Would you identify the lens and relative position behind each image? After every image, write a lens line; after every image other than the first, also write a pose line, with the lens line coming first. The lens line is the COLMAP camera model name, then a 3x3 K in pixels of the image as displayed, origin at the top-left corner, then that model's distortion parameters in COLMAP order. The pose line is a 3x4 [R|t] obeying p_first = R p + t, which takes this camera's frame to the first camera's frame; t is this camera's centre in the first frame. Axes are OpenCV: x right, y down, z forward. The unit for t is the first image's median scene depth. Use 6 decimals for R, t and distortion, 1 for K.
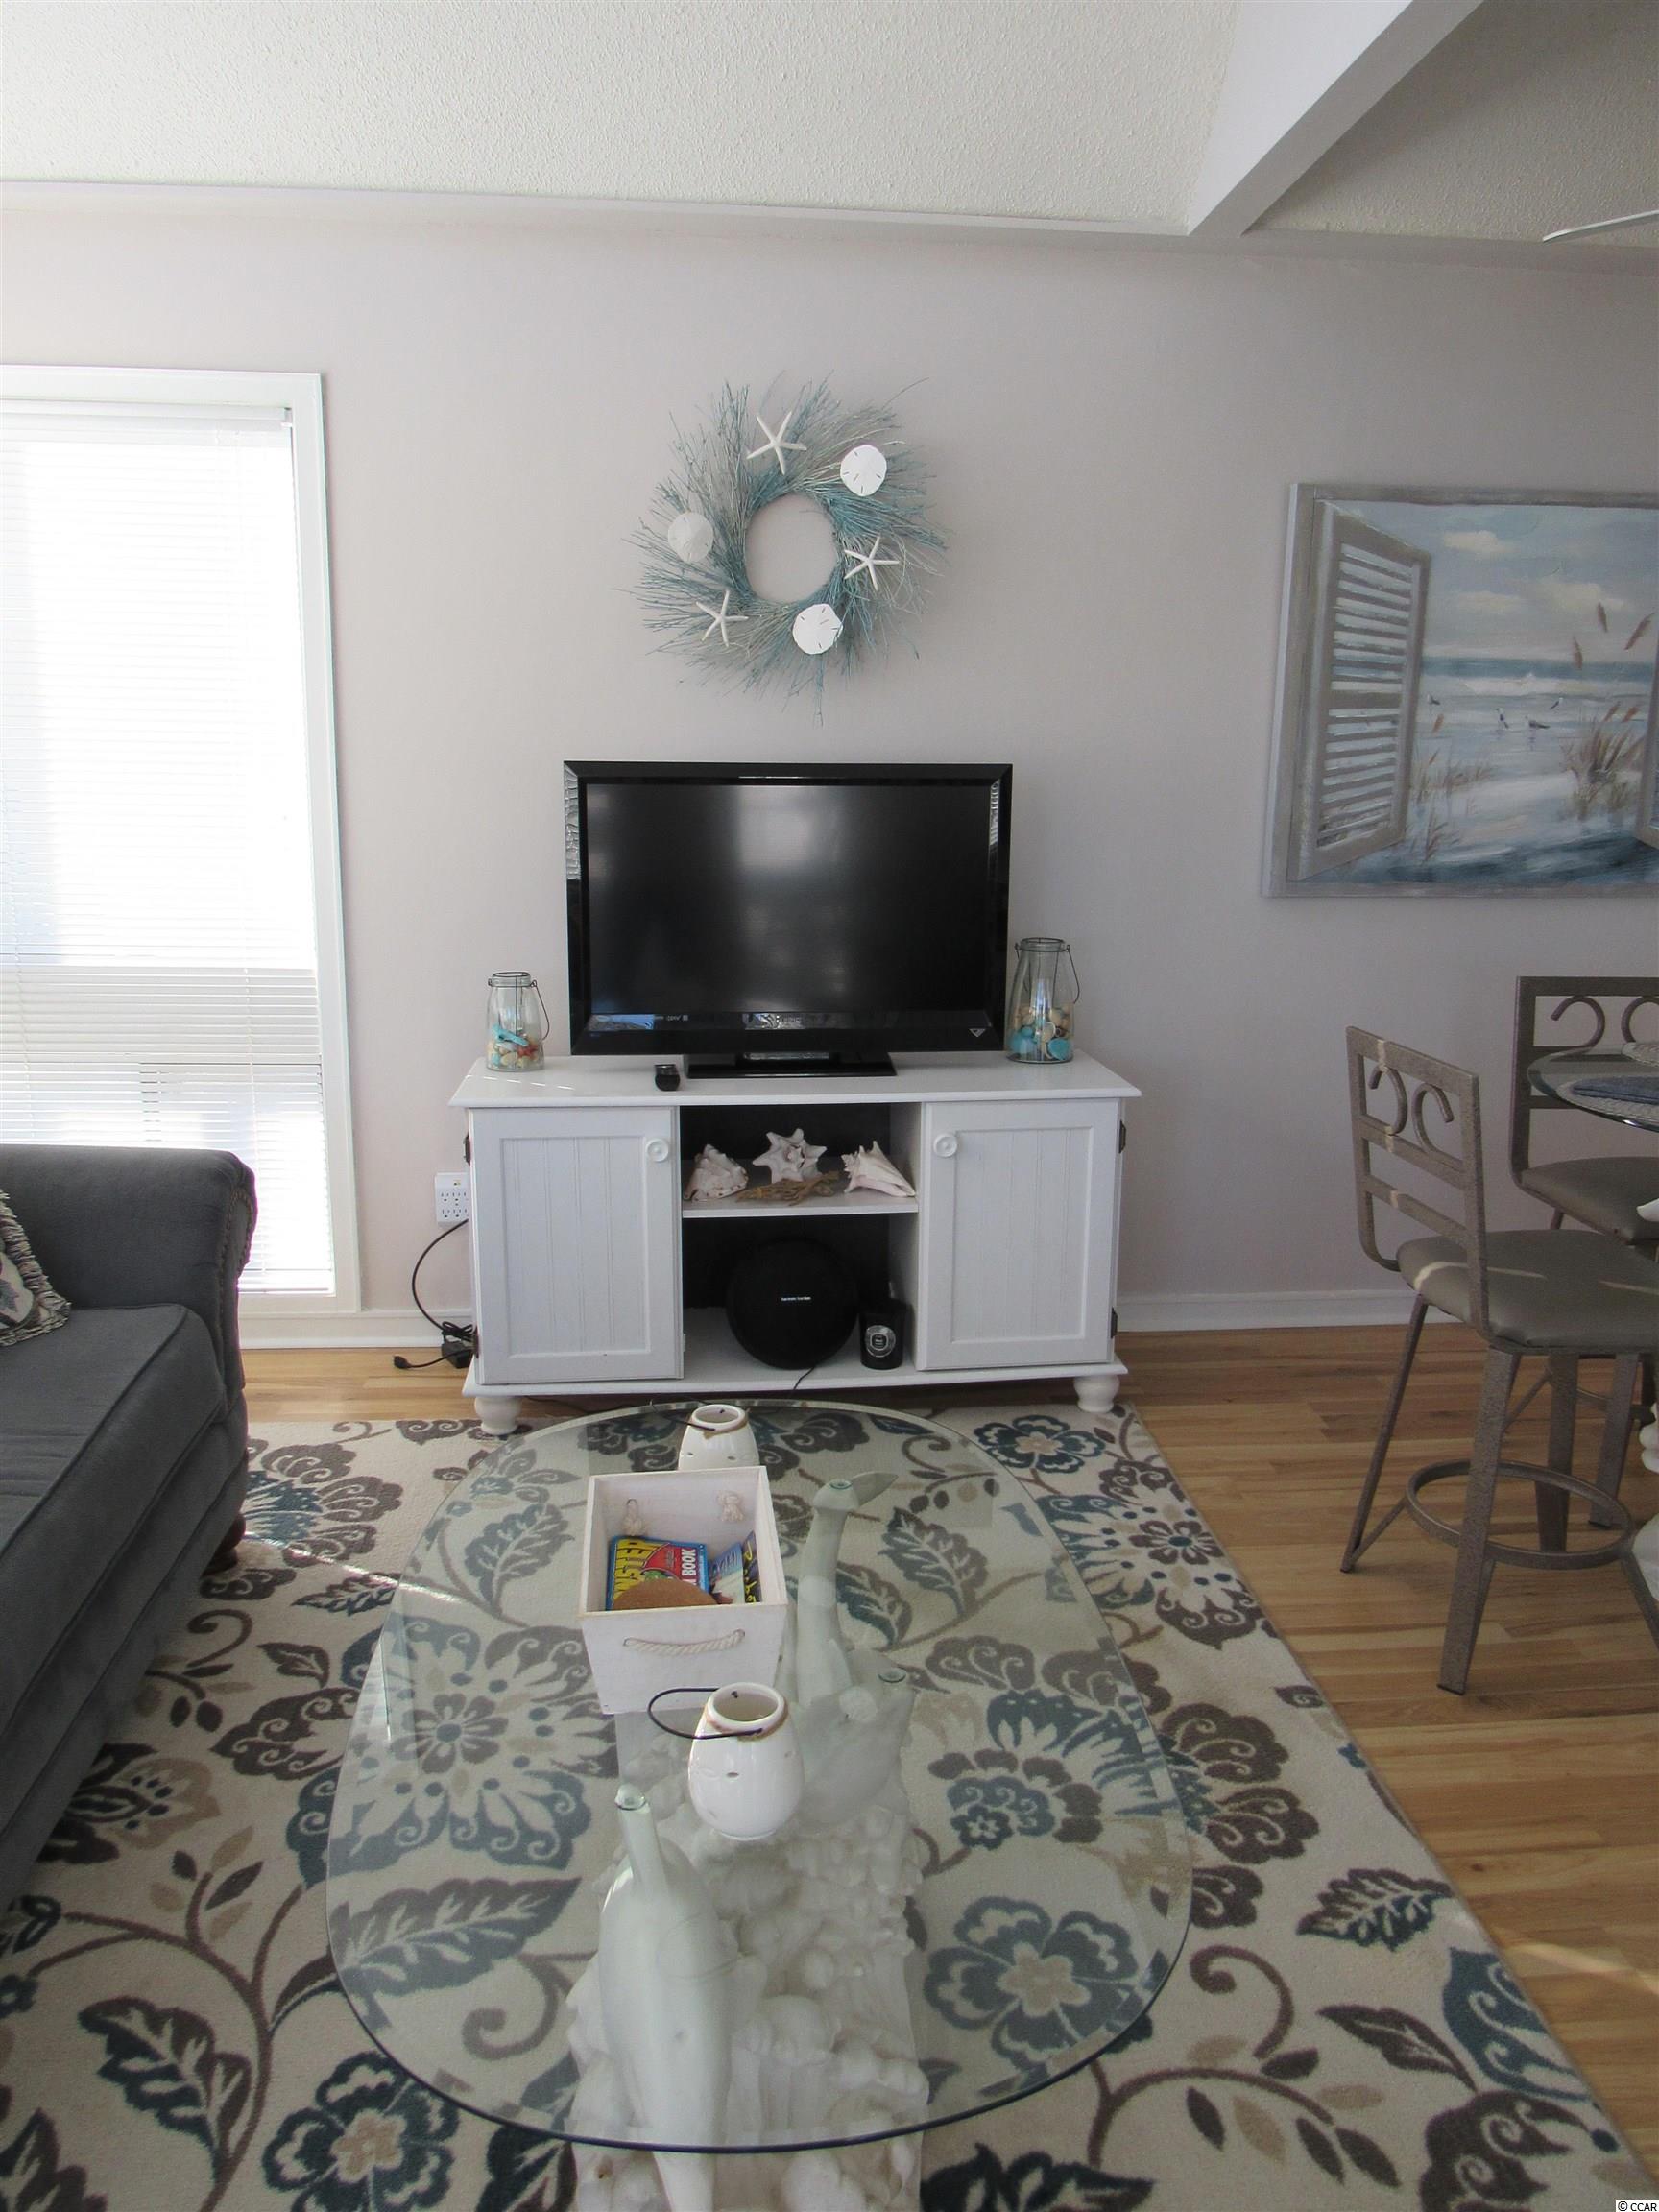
lens RADIAL K [[1545.9, 0, 866.6], [0, 1545.9, 1107.6], [0, 0, 1]] dist [-0.019297, 0.005535]
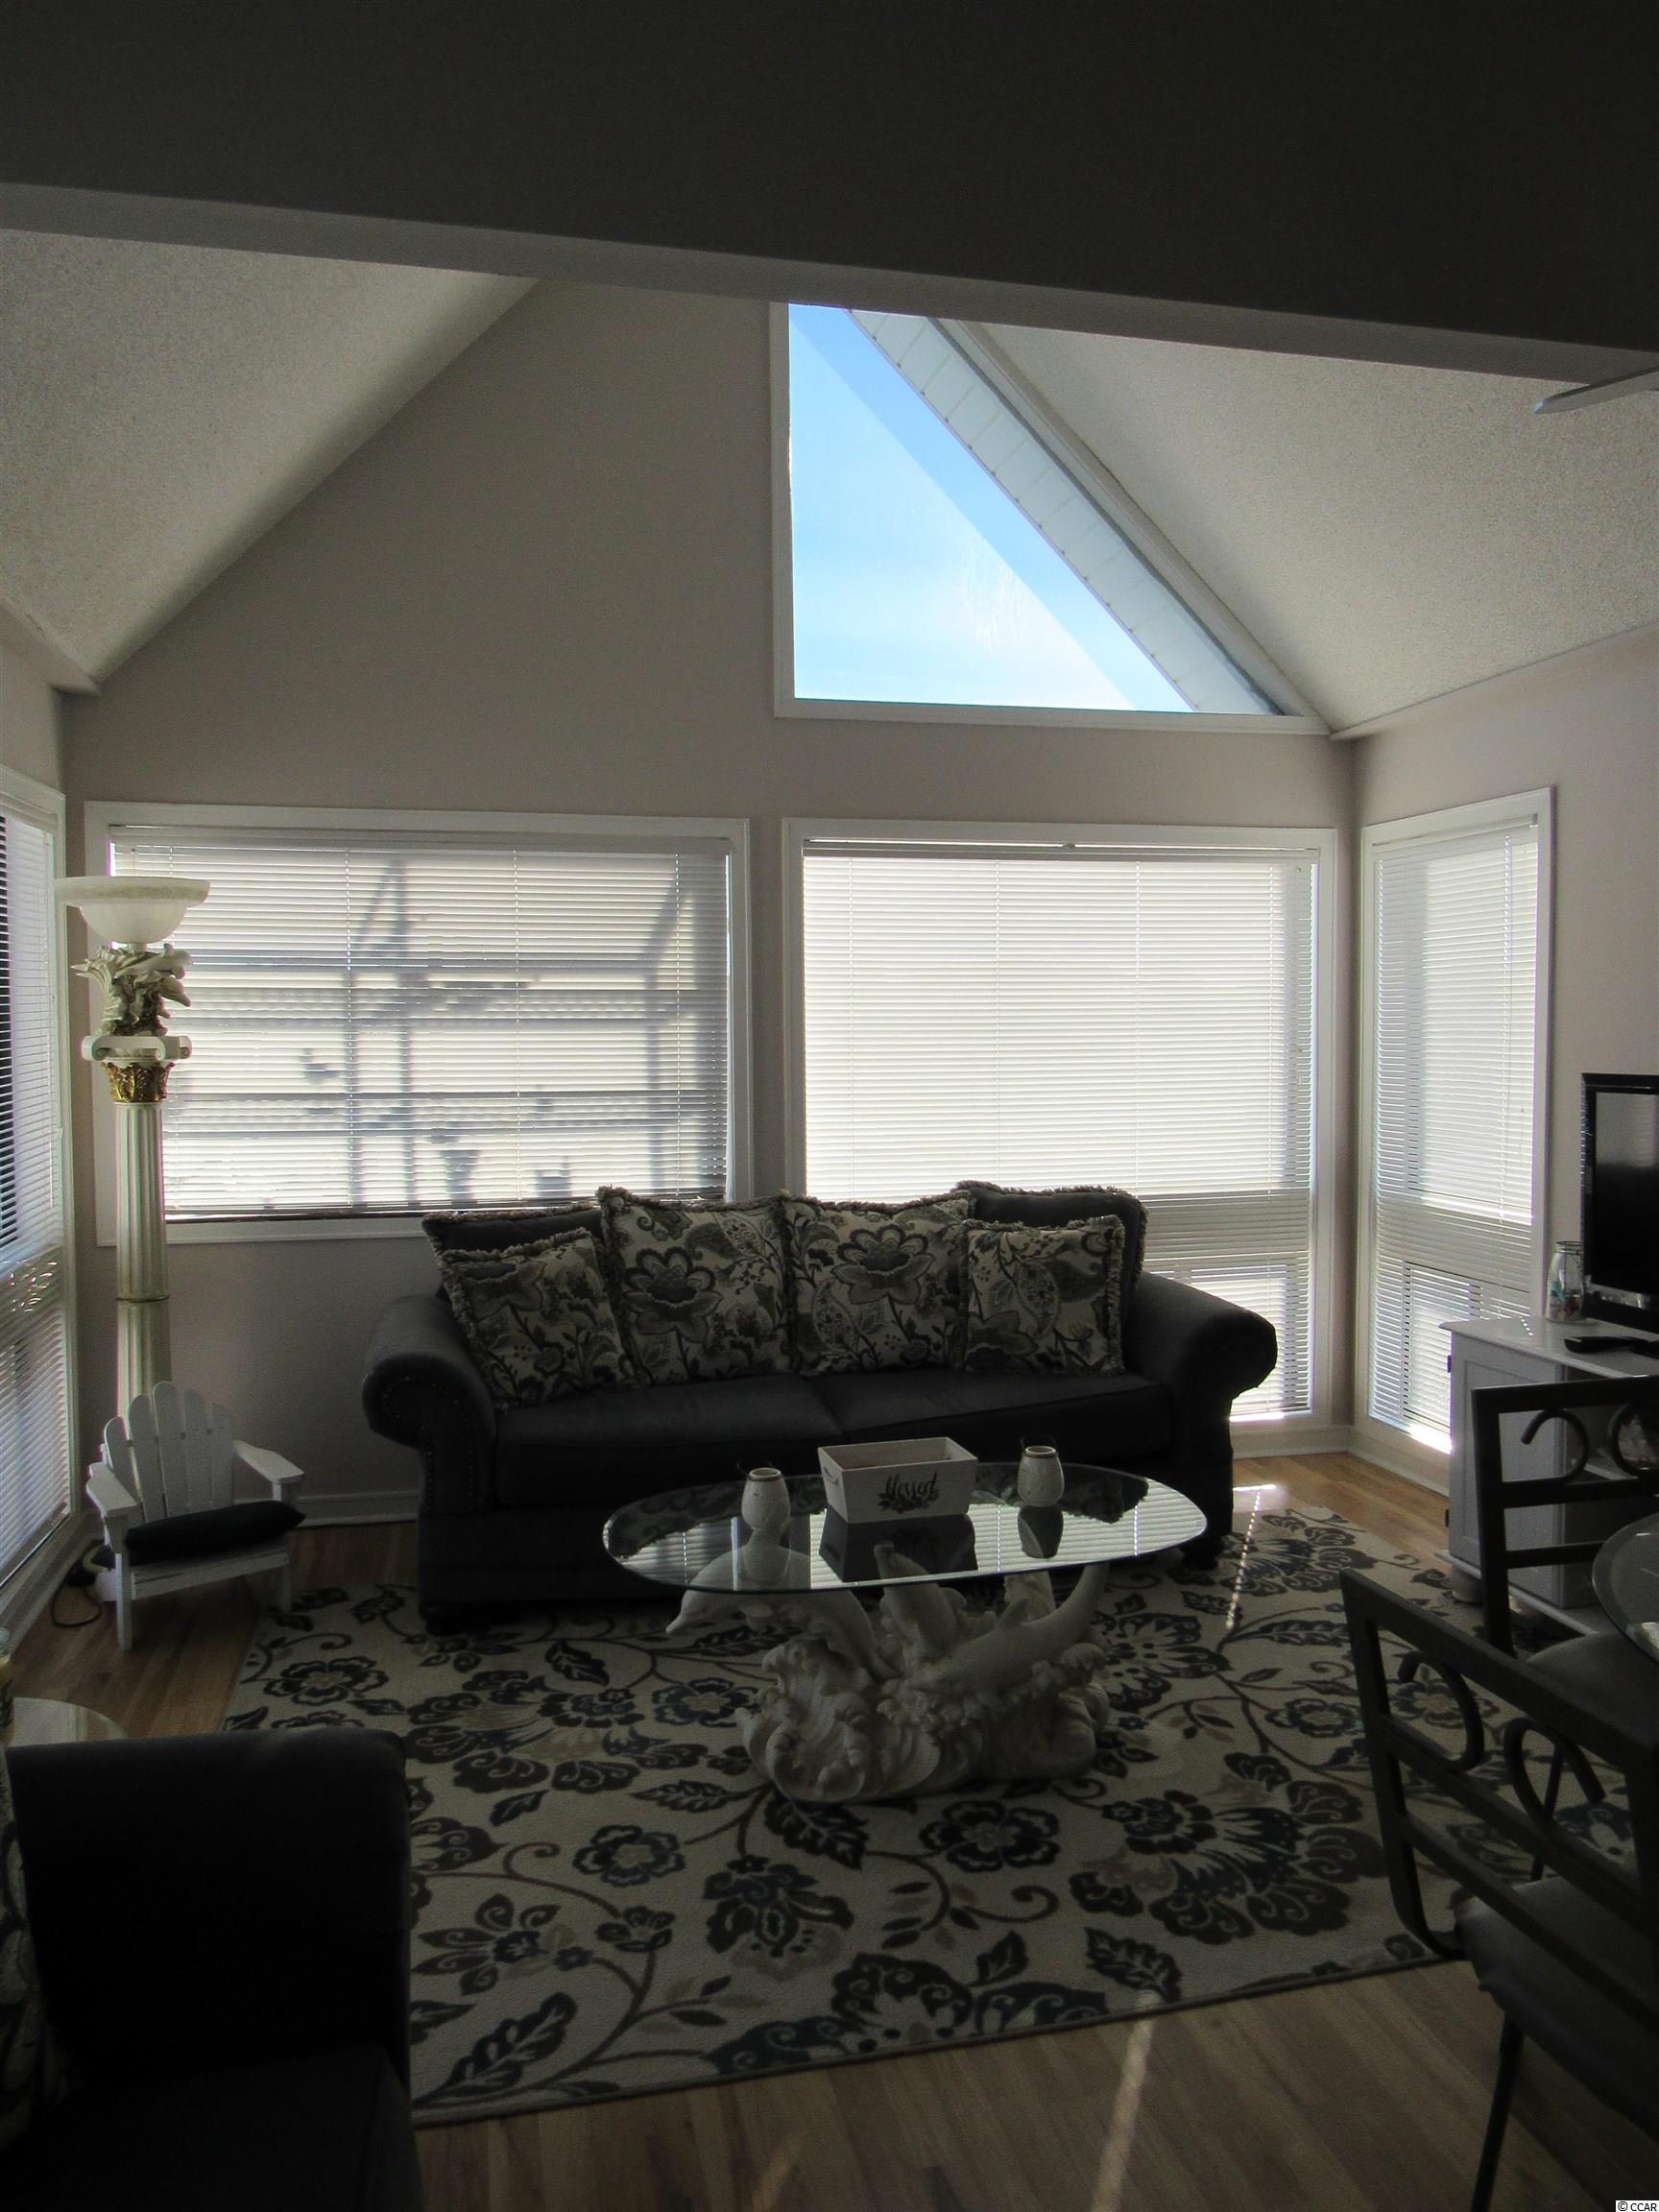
lens RADIAL K [[1614.4, 0, 862.6], [0, 1614.4, 1095.5], [0, 0, 1]] dist [-0.004892, -0.002122]
pose [[0.164281, 0.037029, -0.985718, 0.890734], [-0.204020, 0.978963, 0.002772, -0.087281], [0.965084, 0.200651, 0.168380, 0.219742]]
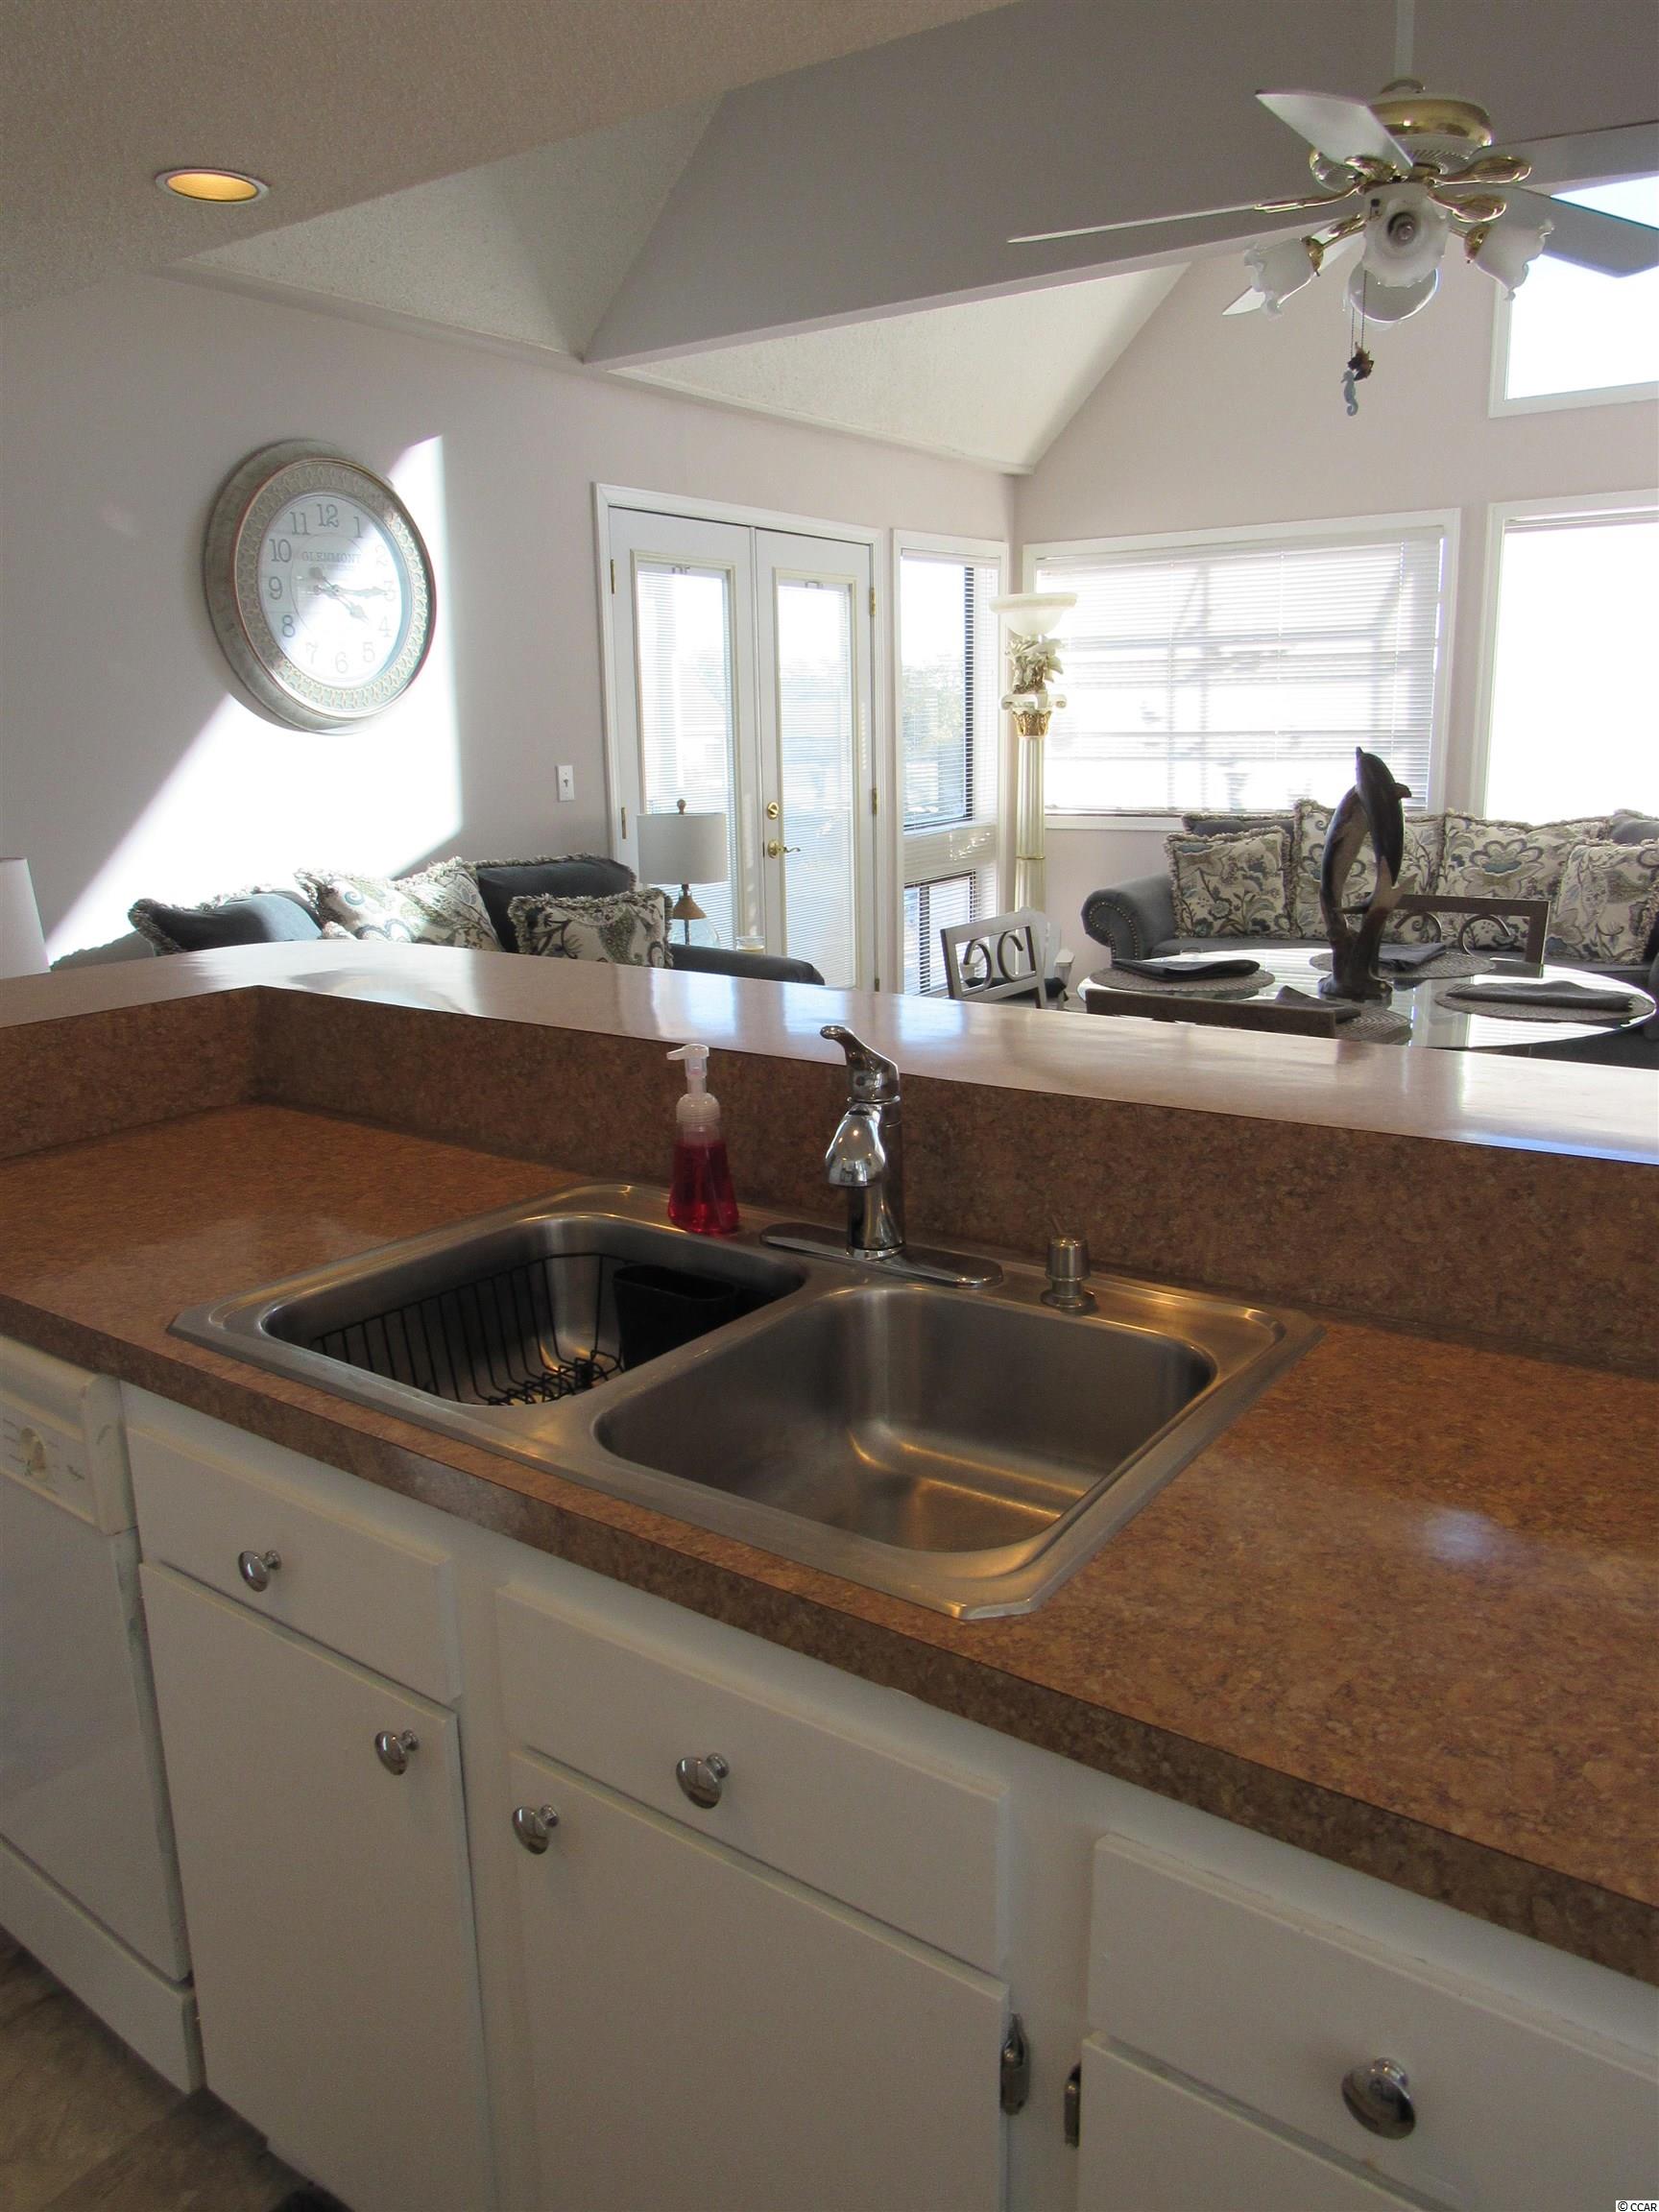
lens RADIAL K [[1622.0, 0, 815.3], [0, 1622.0, 1104.7], [0, 0, 1]] dist [-0.011369, 0.004376]
pose [[-0.642912, 0.183531, -0.743626, 1.381540], [-0.146785, 0.923351, 0.354793, -0.225718], [0.751743, 0.337254, -0.566694, 1.035602]]
